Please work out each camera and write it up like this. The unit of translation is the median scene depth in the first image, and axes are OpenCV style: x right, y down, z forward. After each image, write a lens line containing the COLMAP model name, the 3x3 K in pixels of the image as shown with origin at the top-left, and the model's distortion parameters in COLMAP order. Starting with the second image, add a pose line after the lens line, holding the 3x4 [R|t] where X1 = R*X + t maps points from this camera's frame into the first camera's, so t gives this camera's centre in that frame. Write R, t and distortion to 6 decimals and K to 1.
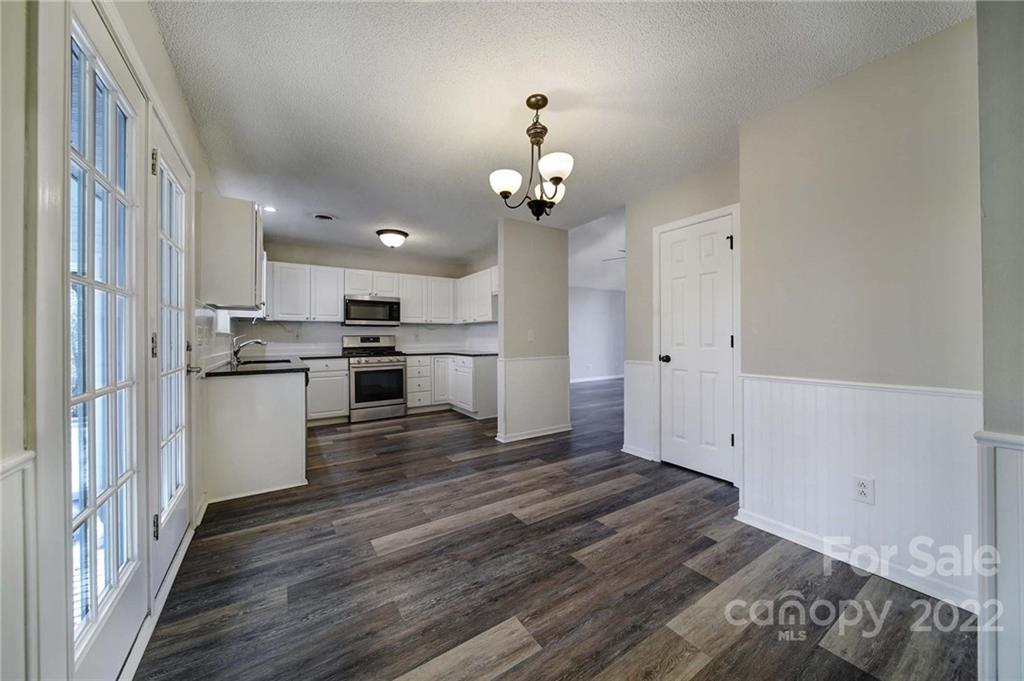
lens RADIAL K [[357.2, 0, 510.4], [0, 357.2, 336.5], [0, 0, 1]] dist [0.000515, -0.002459]
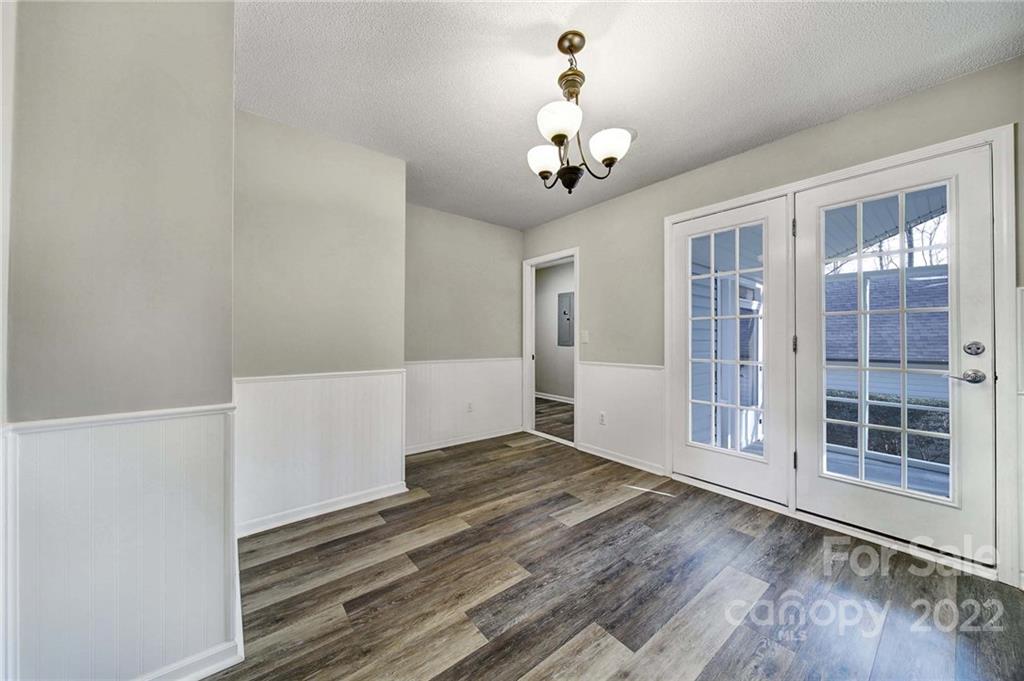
lens RADIAL K [[357.2, 0, 510.4], [0, 357.2, 336.5], [0, 0, 1]] dist [0.000515, -0.002459]
pose [[-0.995769, 0.000493, -0.091892, 0.281390], [0.001671, 0.999917, -0.012740, 0.007141], [0.091878, -0.012840, -0.995687, 1.760321]]
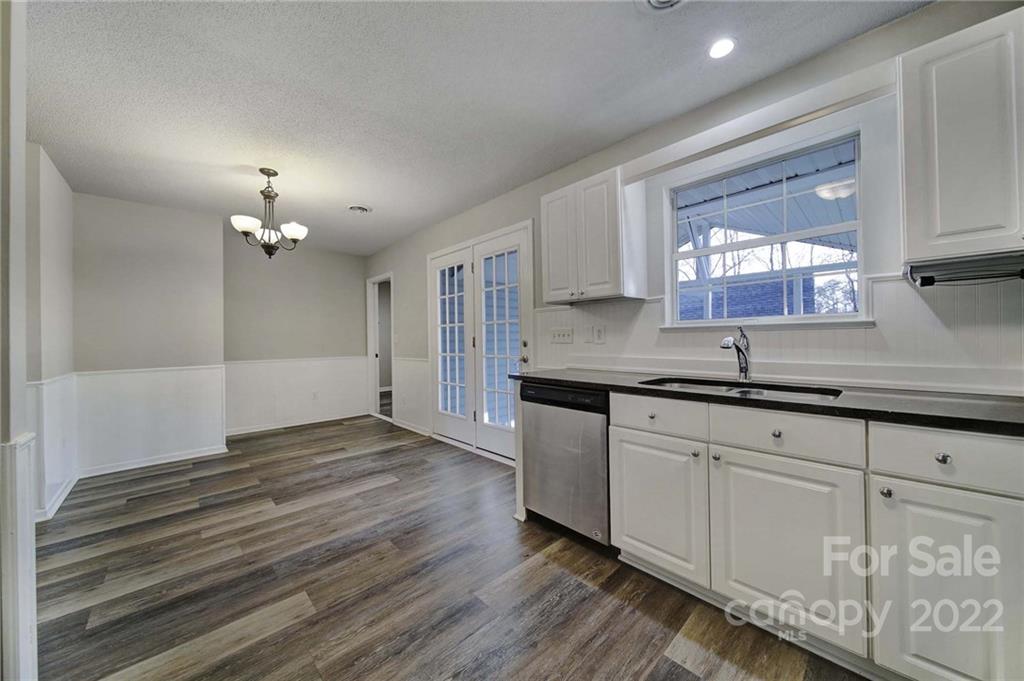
lens RADIAL K [[357.2, 0, 510.4], [0, 357.2, 336.5], [0, 0, 1]] dist [0.000515, -0.002459]
pose [[-0.983462, 0.018535, -0.180163, -0.579591], [0.020913, 0.999717, -0.011304, 0.012999], [0.179902, -0.014885, -0.983572, 2.499428]]
